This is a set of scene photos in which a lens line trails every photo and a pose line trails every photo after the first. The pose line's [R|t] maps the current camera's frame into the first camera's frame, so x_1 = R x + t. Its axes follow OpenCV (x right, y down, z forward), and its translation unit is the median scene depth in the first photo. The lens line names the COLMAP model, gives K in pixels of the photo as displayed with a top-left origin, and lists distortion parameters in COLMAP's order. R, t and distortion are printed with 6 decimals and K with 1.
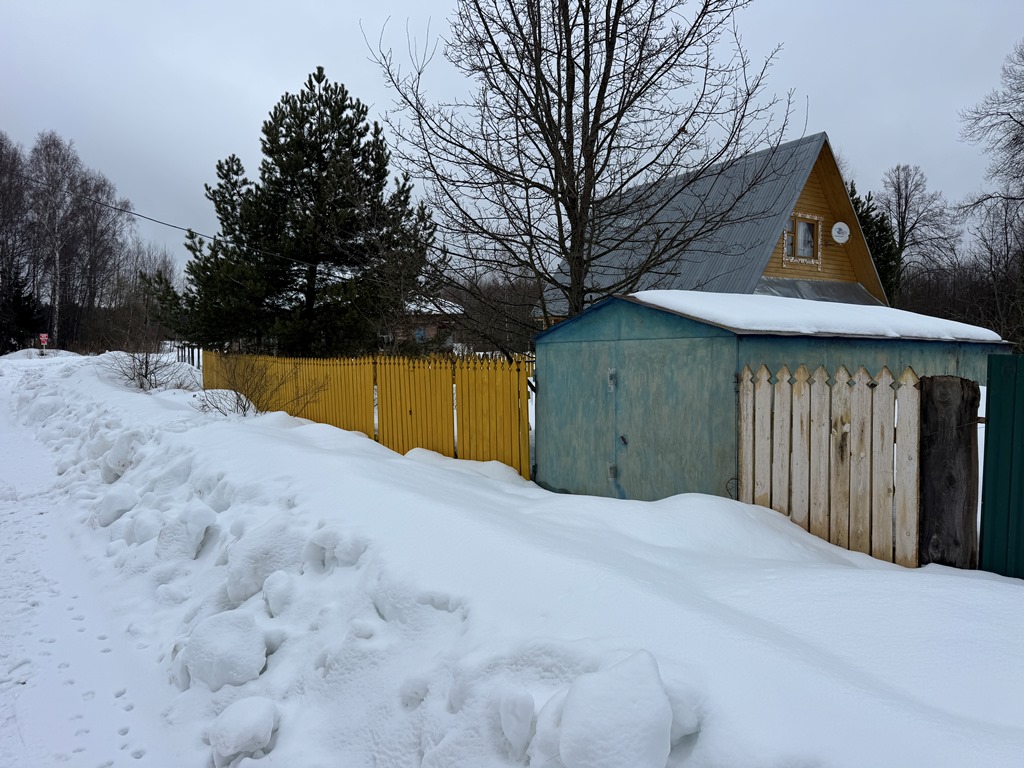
lens RADIAL K [[715.4, 0, 506.8], [0, 715.4, 391.7], [0, 0, 1]] dist [0.080521, -0.092617]
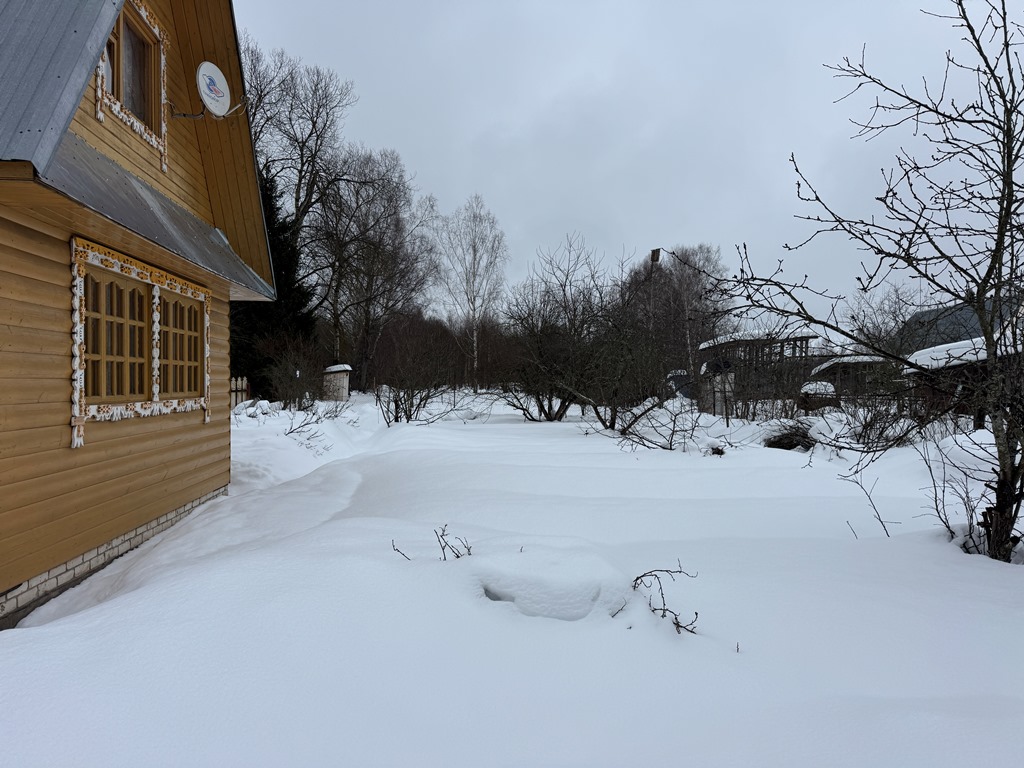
lens RADIAL K [[715.4, 0, 508.7], [0, 715.4, 377.4], [0, 0, 1]] dist [0.080521, -0.092617]
pose [[0.441559, 0.005235, 0.897217, 0.417255], [0.057295, 0.997778, -0.034019, -0.078877], [-0.895401, 0.066427, 0.440278, 1.741819]]
